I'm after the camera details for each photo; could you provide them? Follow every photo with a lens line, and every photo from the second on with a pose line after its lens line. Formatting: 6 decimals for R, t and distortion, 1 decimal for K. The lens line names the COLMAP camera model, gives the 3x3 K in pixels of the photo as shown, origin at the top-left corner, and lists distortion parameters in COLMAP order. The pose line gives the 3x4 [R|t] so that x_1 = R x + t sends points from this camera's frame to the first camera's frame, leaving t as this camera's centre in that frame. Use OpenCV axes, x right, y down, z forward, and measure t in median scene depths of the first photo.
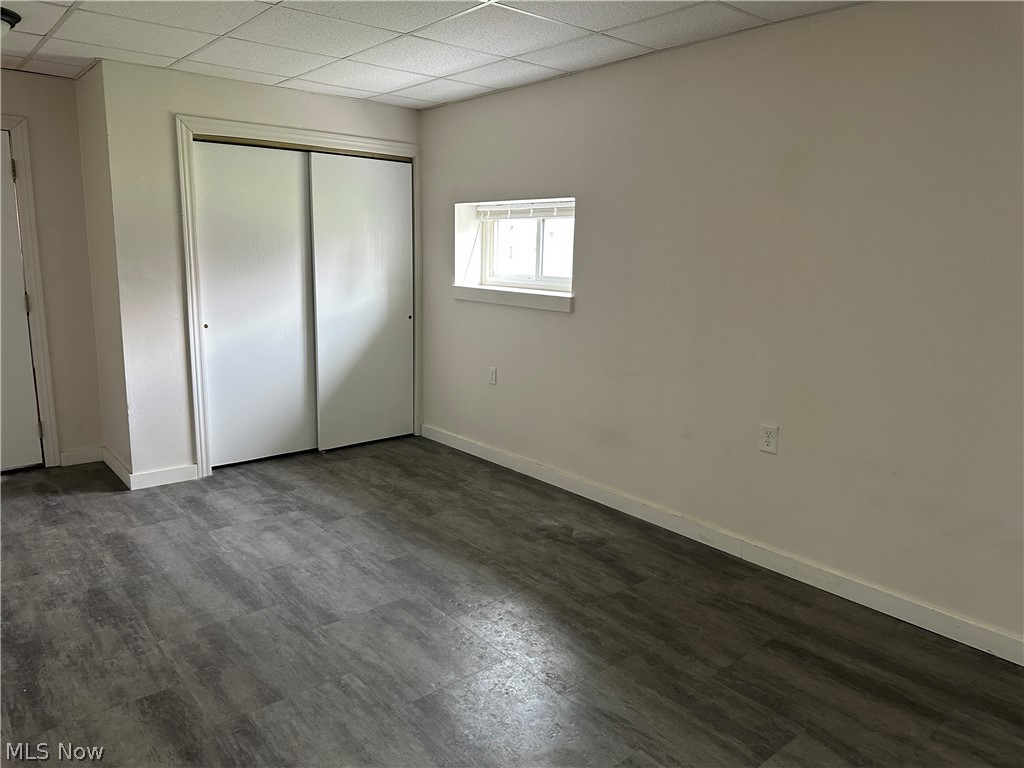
lens RADIAL K [[716.1, 0, 504.2], [0, 716.1, 378.6], [0, 0, 1]] dist [0.007184, 0.001552]
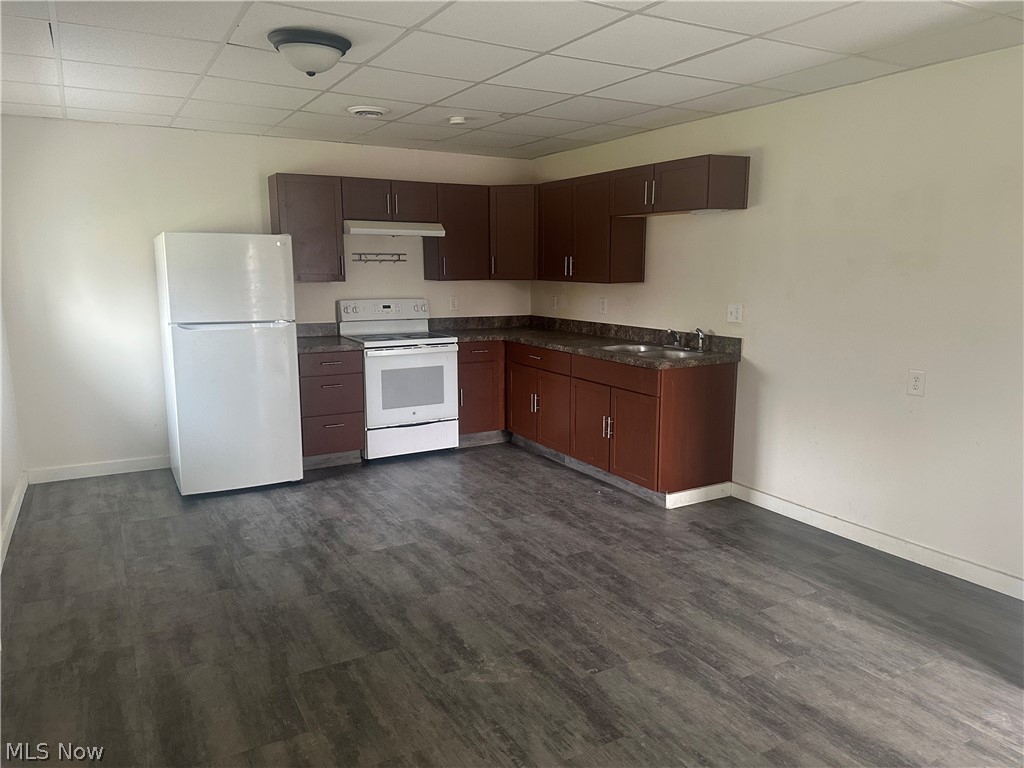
lens RADIAL K [[716.1, 0, 504.3], [0, 716.1, 390.6], [0, 0, 1]] dist [0.007184, 0.001552]
pose [[-0.984112, -0.055348, 0.168701, -0.105663], [0.008936, 0.933524, 0.358404, -0.362163], [-0.177323, 0.354217, -0.918197, 1.803042]]
